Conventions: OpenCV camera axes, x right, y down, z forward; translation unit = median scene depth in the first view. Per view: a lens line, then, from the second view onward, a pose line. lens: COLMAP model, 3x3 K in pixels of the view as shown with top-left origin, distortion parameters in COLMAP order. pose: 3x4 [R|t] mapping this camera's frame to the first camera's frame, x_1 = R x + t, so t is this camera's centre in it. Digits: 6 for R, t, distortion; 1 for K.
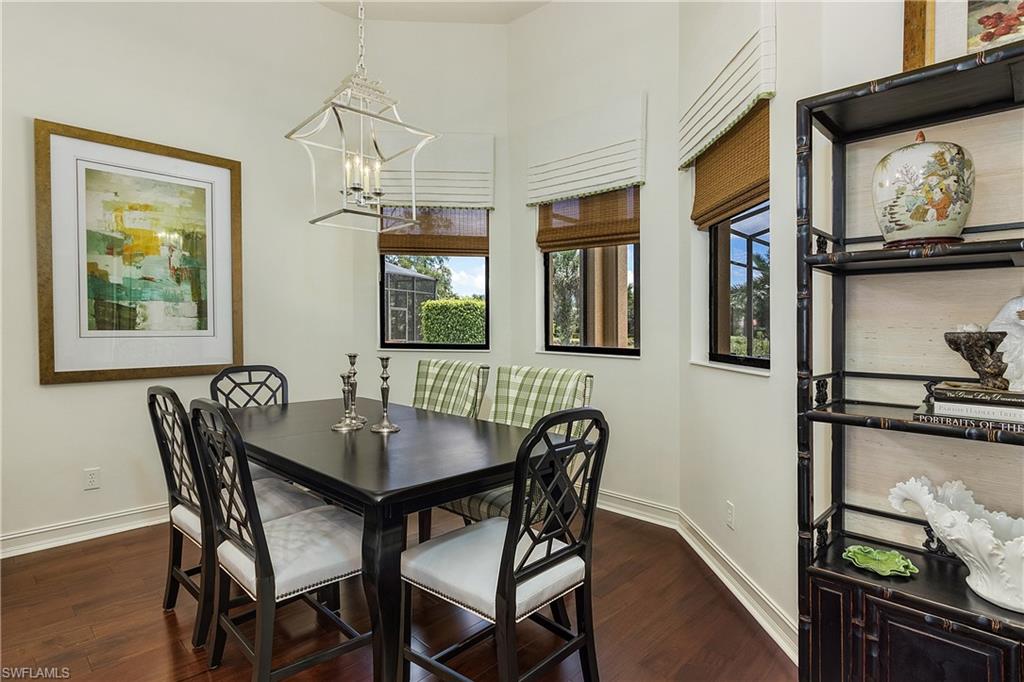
lens RADIAL K [[534.6, 0, 508.6], [0, 534.6, 332.5], [0, 0, 1]] dist [-0.003063, 0.001132]
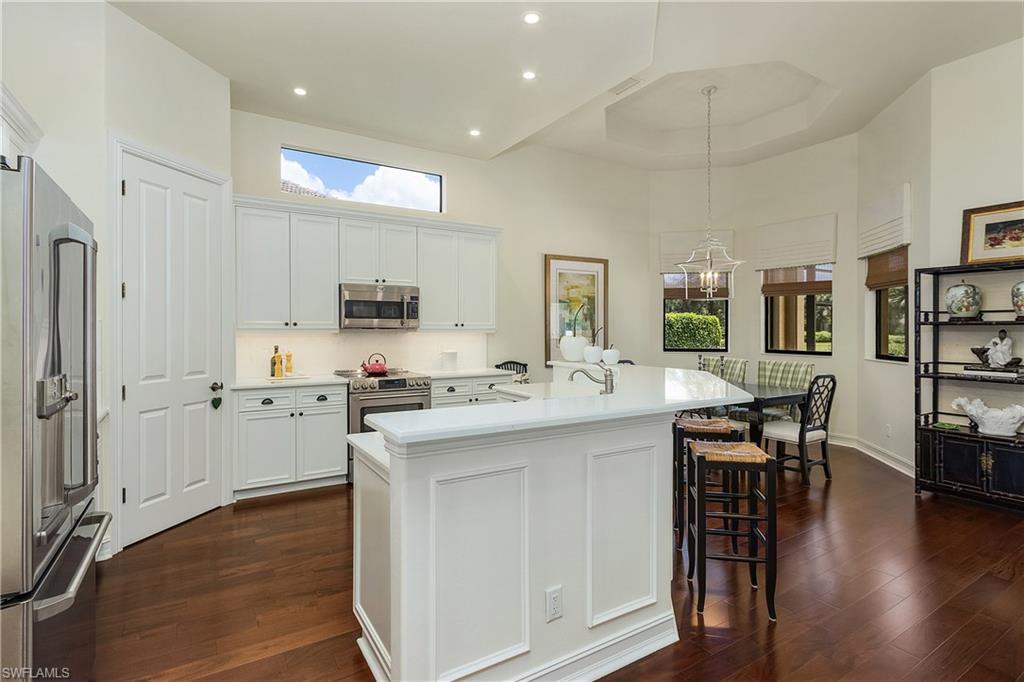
lens RADIAL K [[502.5, 0, 512.9], [0, 502.5, 341.8], [0, 0, 1]] dist [-0.000002, -0.000743]
pose [[0.969319, -0.005277, -0.245750, -0.671768], [0.008995, 0.999861, 0.014008, -0.066241], [0.245642, -0.015788, 0.969232, -1.615843]]
